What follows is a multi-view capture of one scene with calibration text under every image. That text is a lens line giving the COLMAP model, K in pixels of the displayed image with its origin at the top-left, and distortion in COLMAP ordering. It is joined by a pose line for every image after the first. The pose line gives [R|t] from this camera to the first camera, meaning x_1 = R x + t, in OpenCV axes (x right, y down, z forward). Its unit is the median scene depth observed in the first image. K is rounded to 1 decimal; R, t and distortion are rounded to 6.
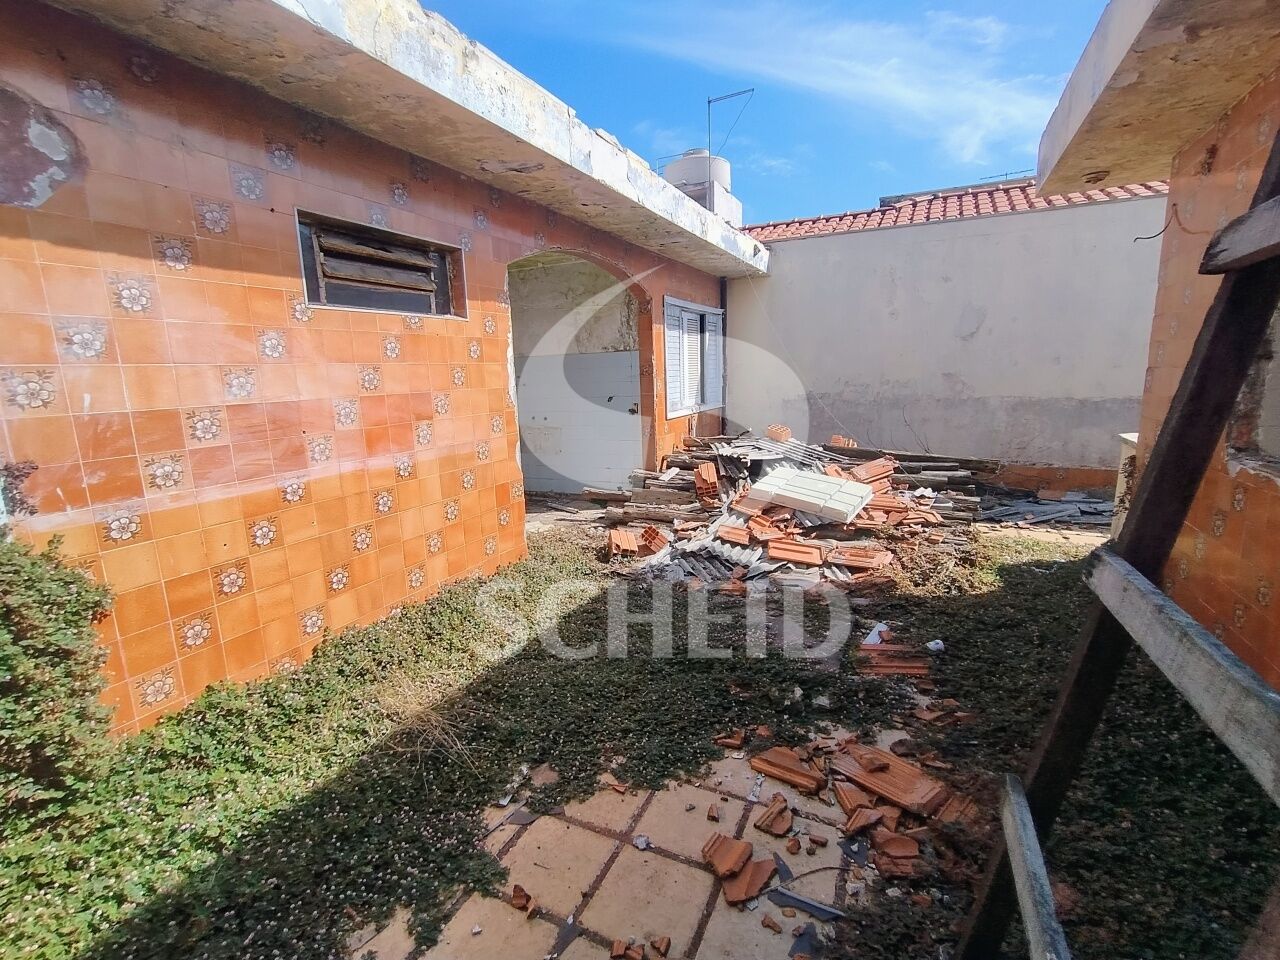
lens RADIAL K [[580.7, 0, 640.9], [0, 580.7, 476.8], [0, 0, 1]] dist [0.001888, 0.000443]
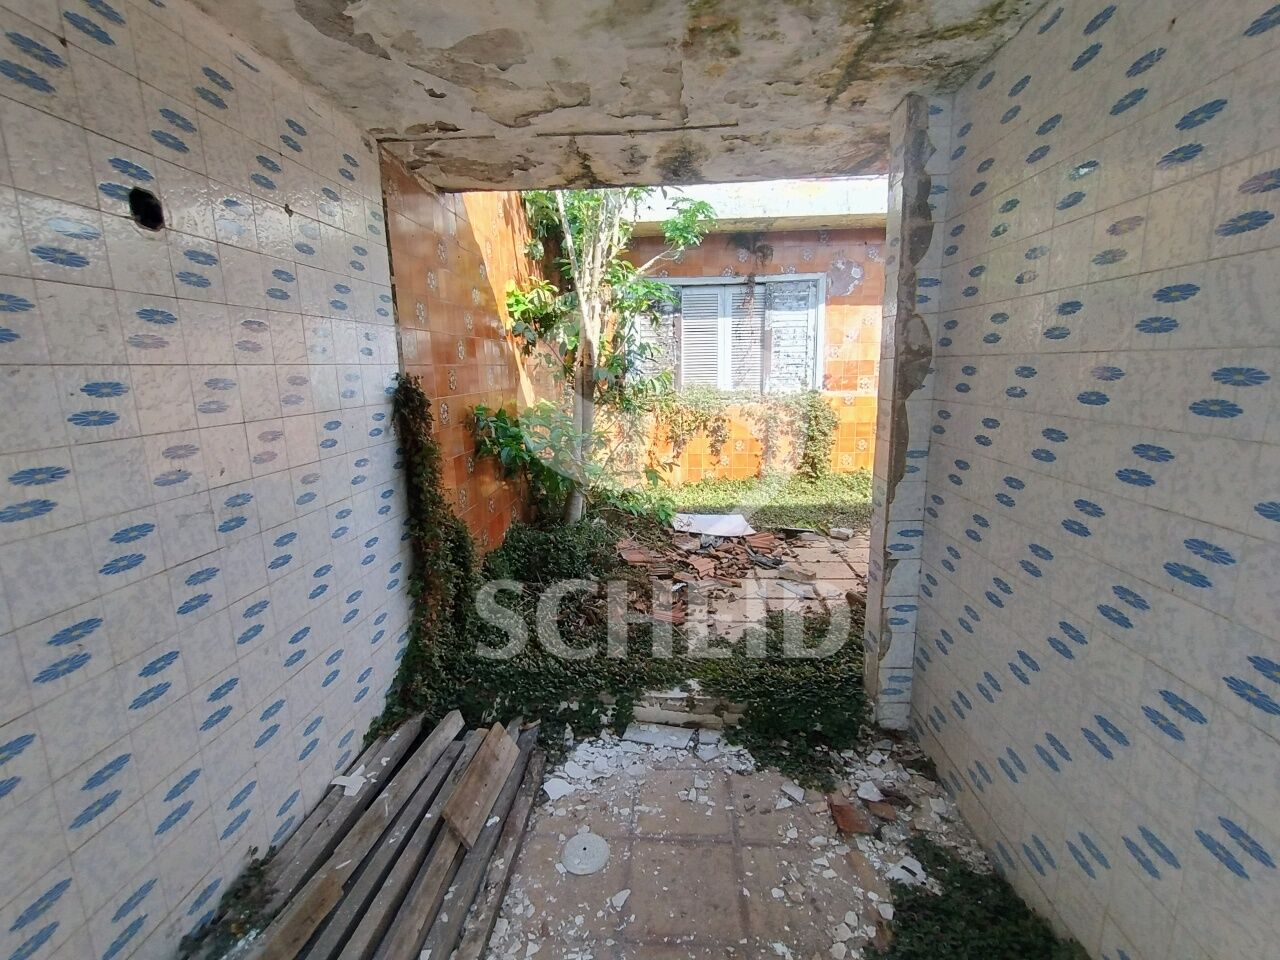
lens RADIAL K [[580.7, 0, 641.9], [0, 580.7, 479.4], [0, 0, 1]] dist [0.001888, 0.000443]
pose [[0.368355, 0.200645, -0.907776, 1.599259], [-0.162847, 0.975262, 0.149482, 0.229100], [0.915312, 0.092766, 0.391917, -1.164278]]
